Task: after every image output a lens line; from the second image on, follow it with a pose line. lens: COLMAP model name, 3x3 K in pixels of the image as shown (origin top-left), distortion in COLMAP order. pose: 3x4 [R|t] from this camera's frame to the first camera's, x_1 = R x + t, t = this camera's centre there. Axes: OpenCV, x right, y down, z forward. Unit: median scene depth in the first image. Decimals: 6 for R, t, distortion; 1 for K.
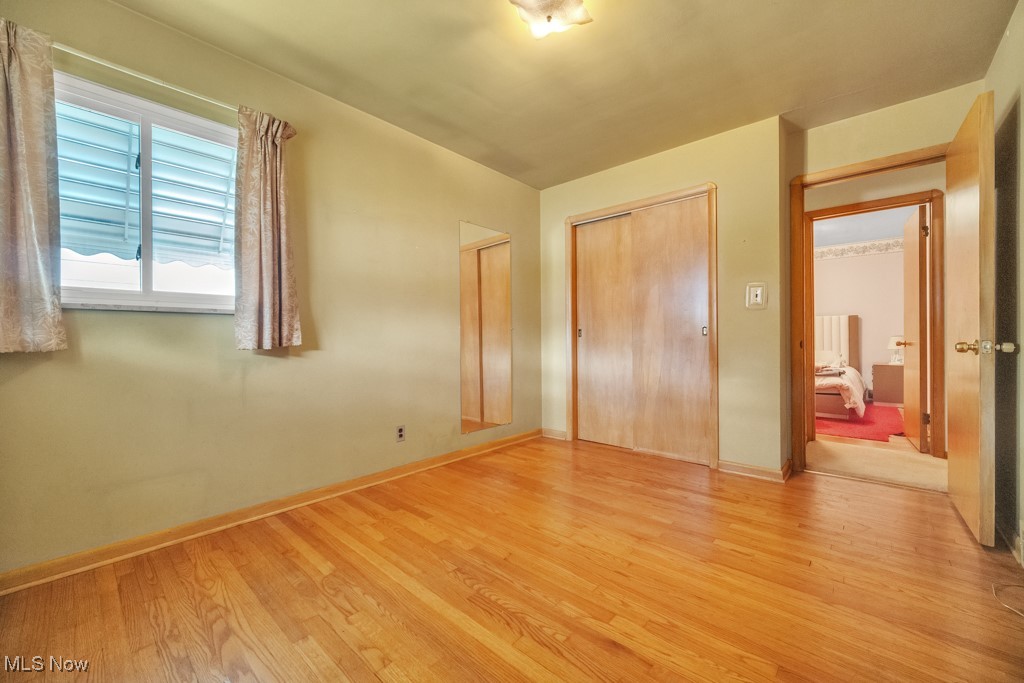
lens RADIAL K [[412.2, 0, 507.4], [0, 412.2, 341.3], [0, 0, 1]] dist [-0.002987, 0.000967]
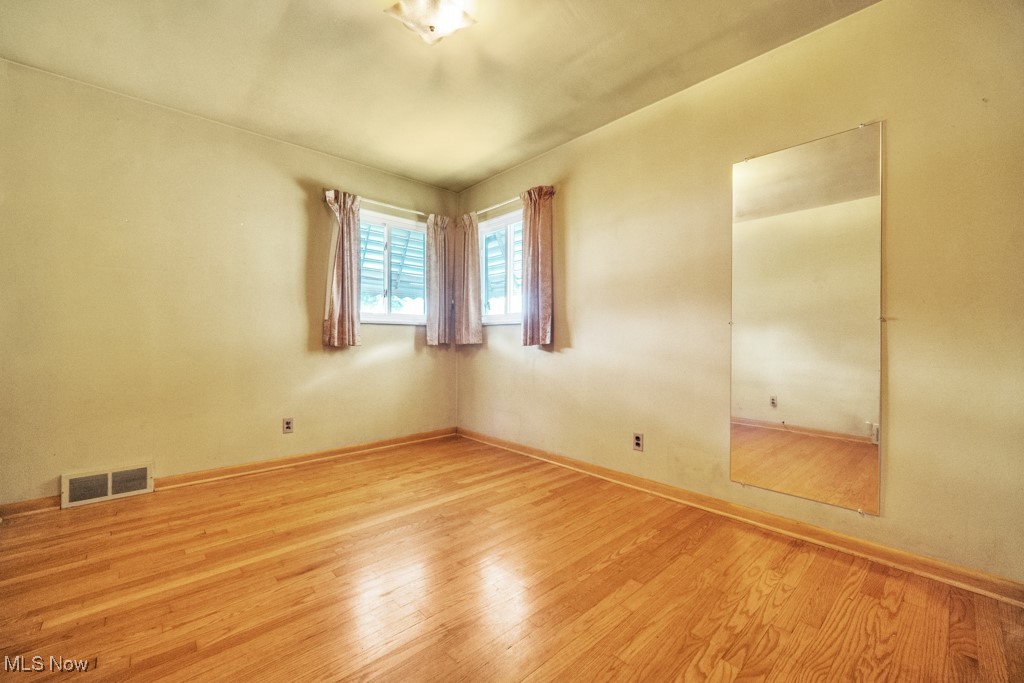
lens RADIAL K [[412.2, 0, 508.0], [0, 412.2, 338.6], [0, 0, 1]] dist [-0.002987, 0.000967]
pose [[-0.106268, 0.005306, -0.994323, 0.859833], [-0.008361, 0.999946, 0.006229, -0.013852], [0.994302, 0.008976, -0.106218, 1.006079]]
